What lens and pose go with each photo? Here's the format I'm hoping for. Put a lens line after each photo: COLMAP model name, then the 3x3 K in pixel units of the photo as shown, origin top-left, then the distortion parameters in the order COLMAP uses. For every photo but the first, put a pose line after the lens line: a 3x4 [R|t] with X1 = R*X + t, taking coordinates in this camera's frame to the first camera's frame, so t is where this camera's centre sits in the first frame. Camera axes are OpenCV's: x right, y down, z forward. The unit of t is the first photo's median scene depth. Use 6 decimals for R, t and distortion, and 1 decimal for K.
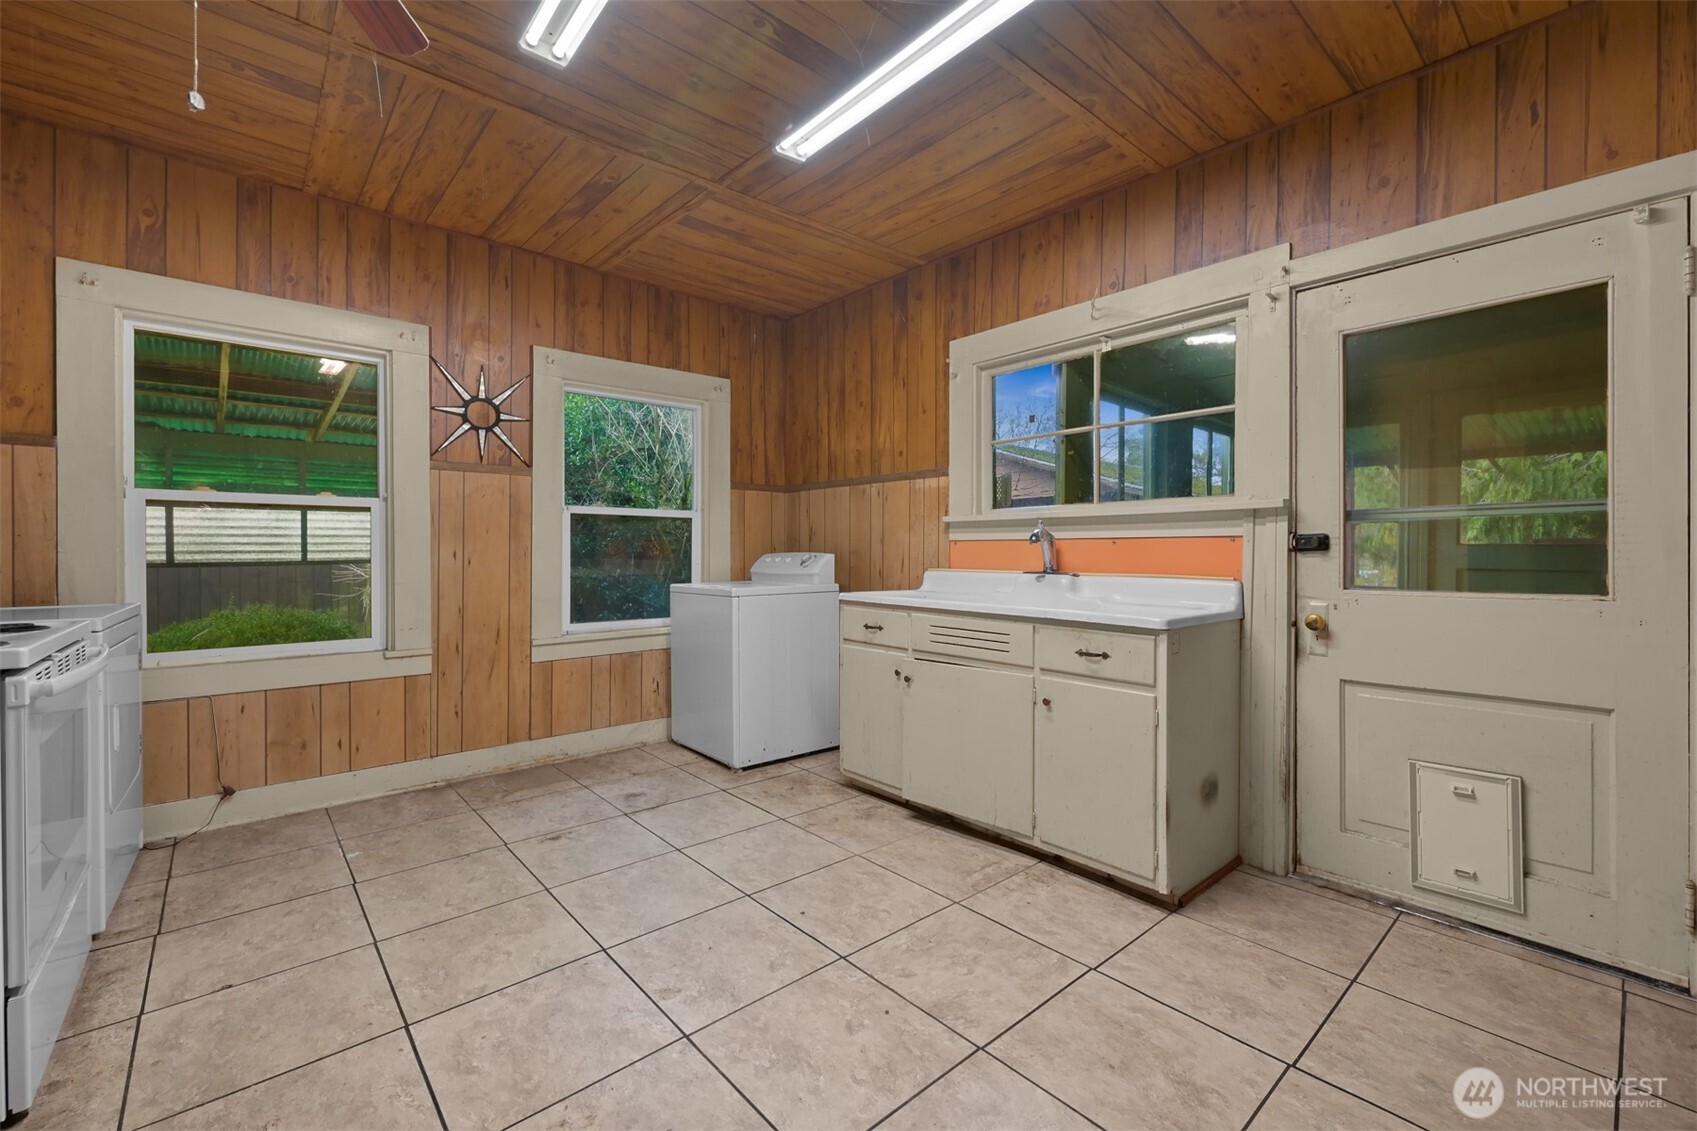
lens RADIAL K [[704.4, 0, 853.4], [0, 704.4, 553.9], [0, 0, 1]] dist [-0.001576, -0.000144]
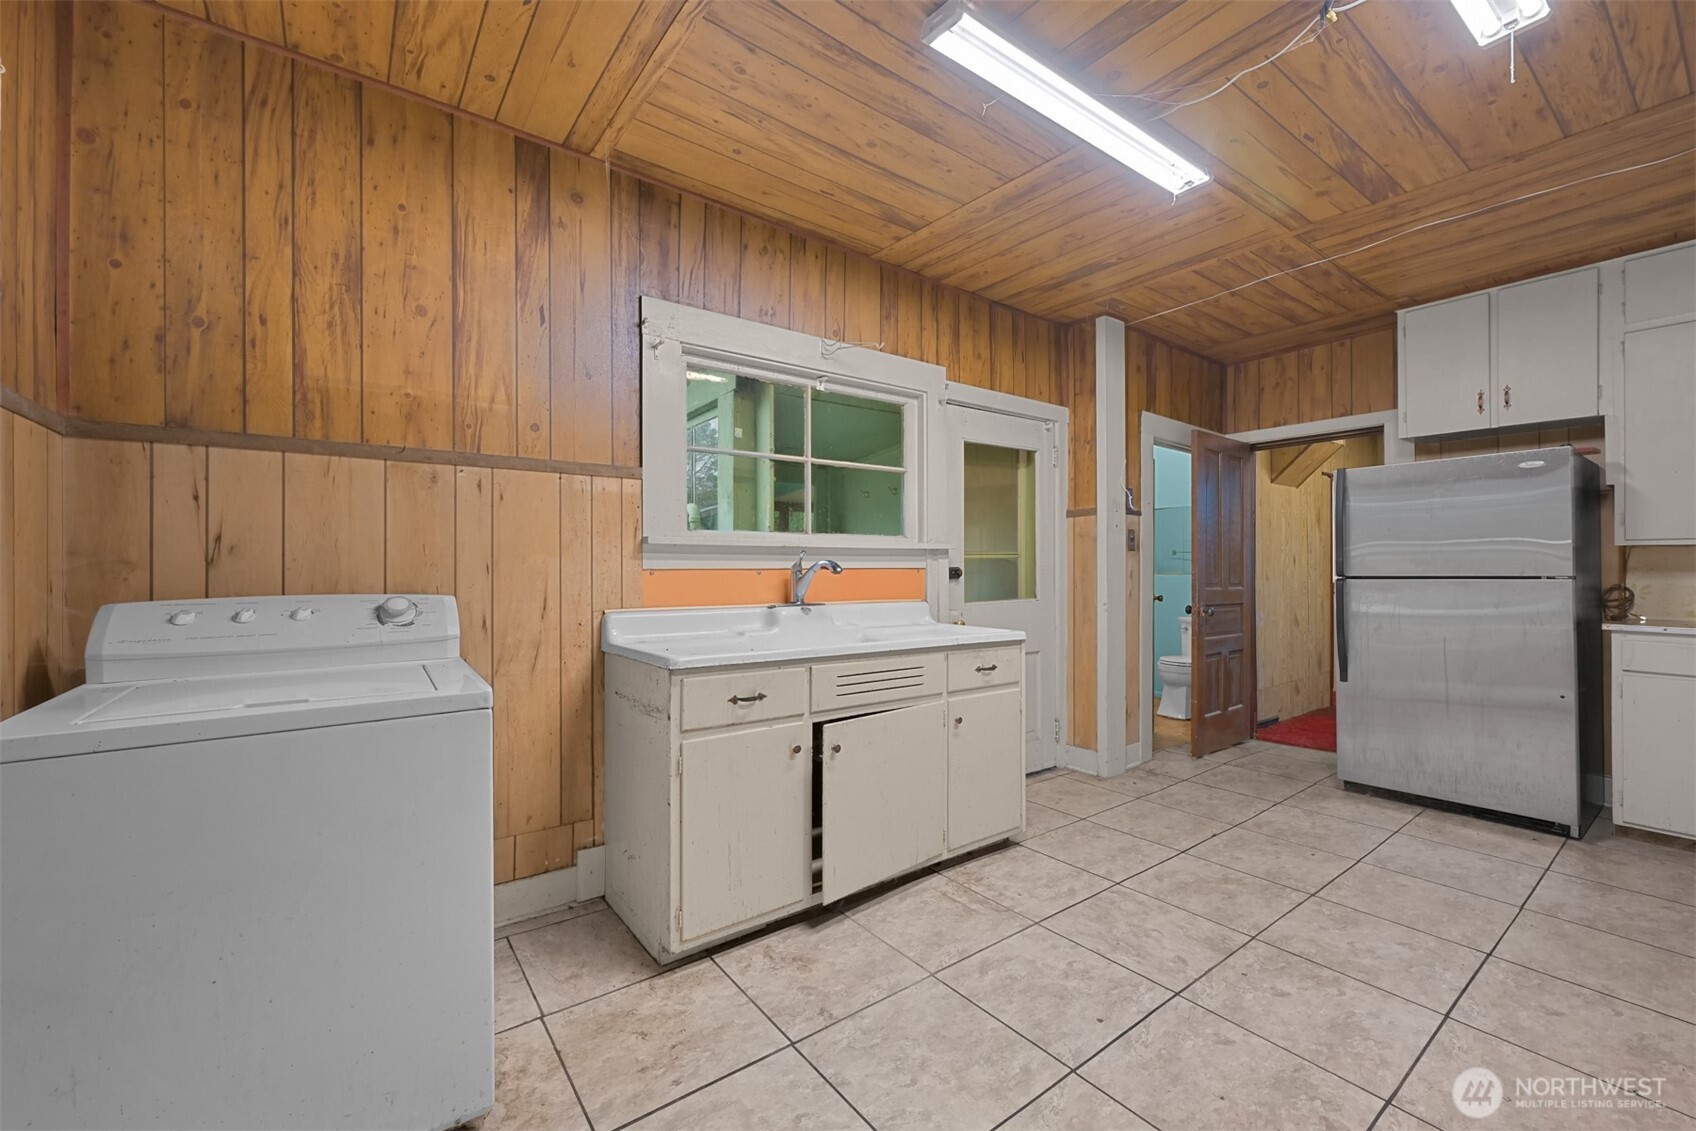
lens RADIAL K [[683.0, 0, 839.7], [0, 683.0, 564.2], [0, 0, 1]] dist [-0.002550, -0.000797]
pose [[0.089388, 0.000768, 0.995997, -0.715076], [0.004358, 0.999990, -0.001162, -0.029664], [-0.995987, 0.004444, 0.089384, 0.965407]]
